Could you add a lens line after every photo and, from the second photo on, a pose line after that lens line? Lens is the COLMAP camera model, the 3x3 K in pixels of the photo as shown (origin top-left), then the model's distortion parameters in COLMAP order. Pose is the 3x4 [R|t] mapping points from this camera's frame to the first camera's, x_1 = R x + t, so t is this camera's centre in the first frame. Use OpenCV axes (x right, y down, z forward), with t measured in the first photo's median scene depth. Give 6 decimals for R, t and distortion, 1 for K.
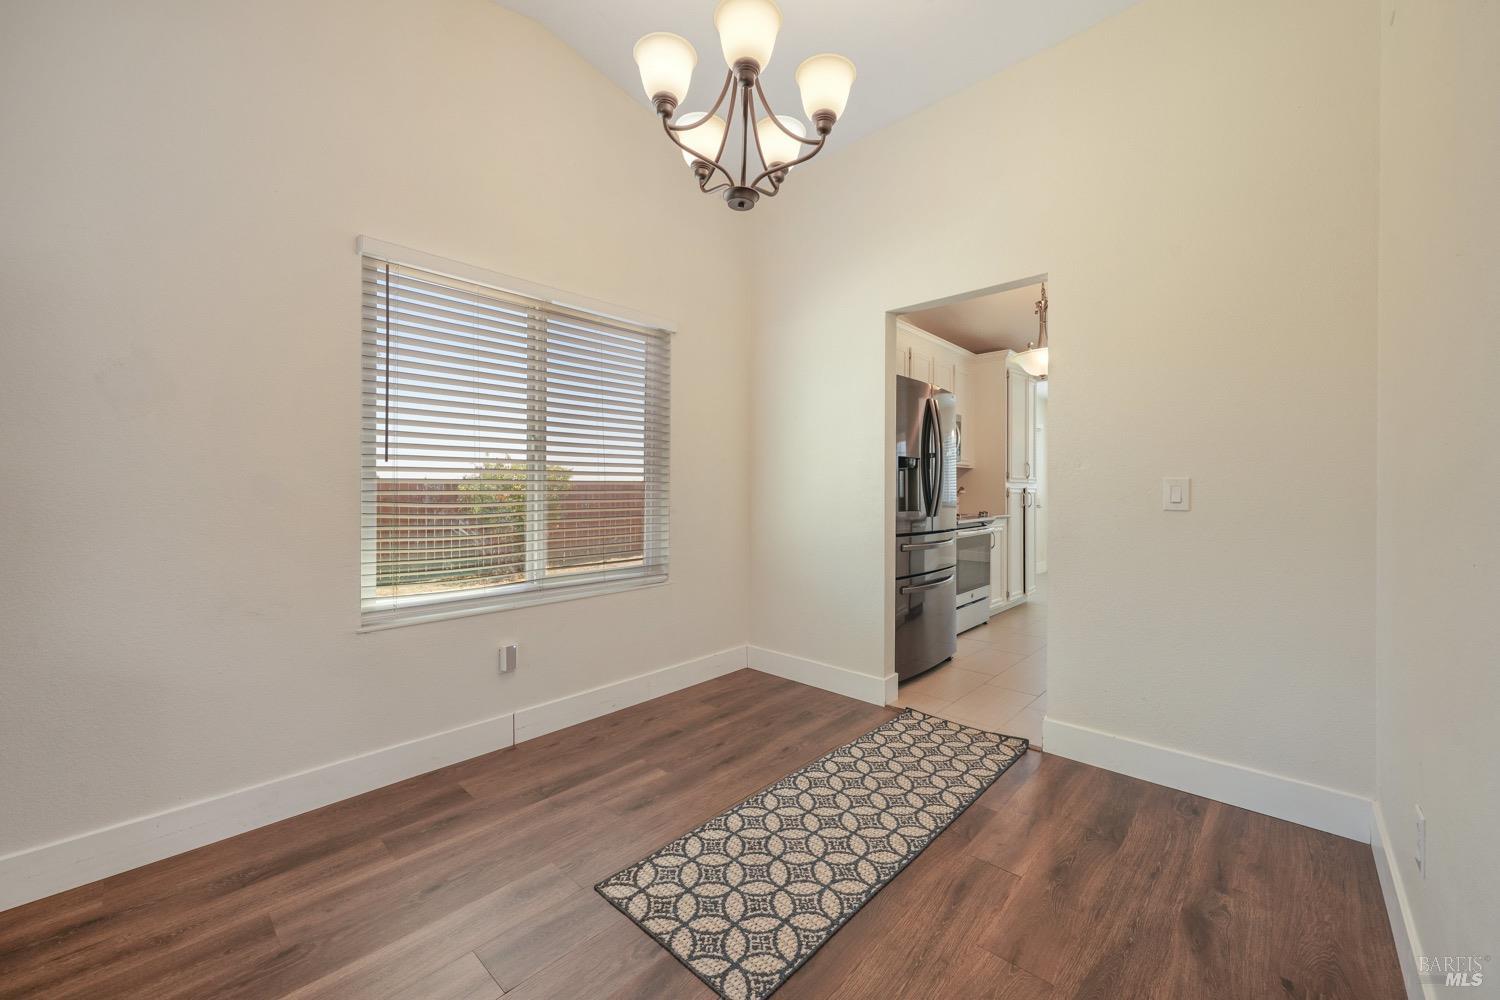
lens RADIAL K [[581.3, 0, 738.1], [0, 581.3, 491.0], [0, 0, 1]] dist [-0.009786, 0.001776]
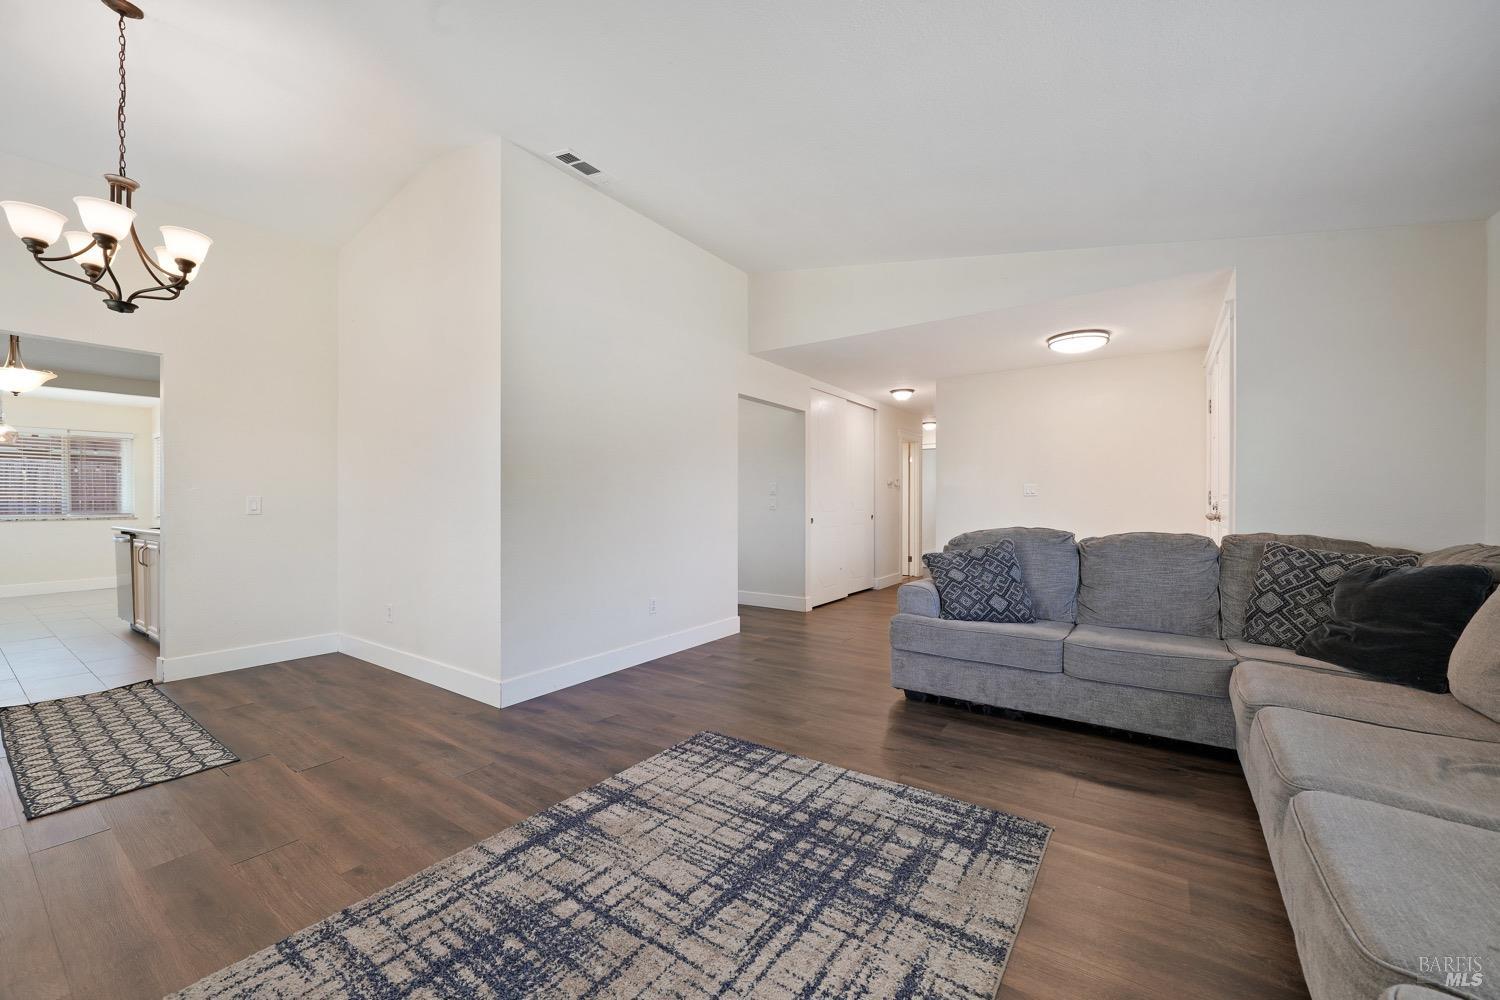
lens RADIAL K [[581.3, 0, 740.9], [0, 581.3, 502.5], [0, 0, 1]] dist [-0.009786, 0.001776]
pose [[-0.130168, -0.003942, 0.991484, -1.607538], [-0.004947, 0.999982, 0.003326, -0.021147], [-0.991480, -0.004472, -0.130185, -0.360926]]
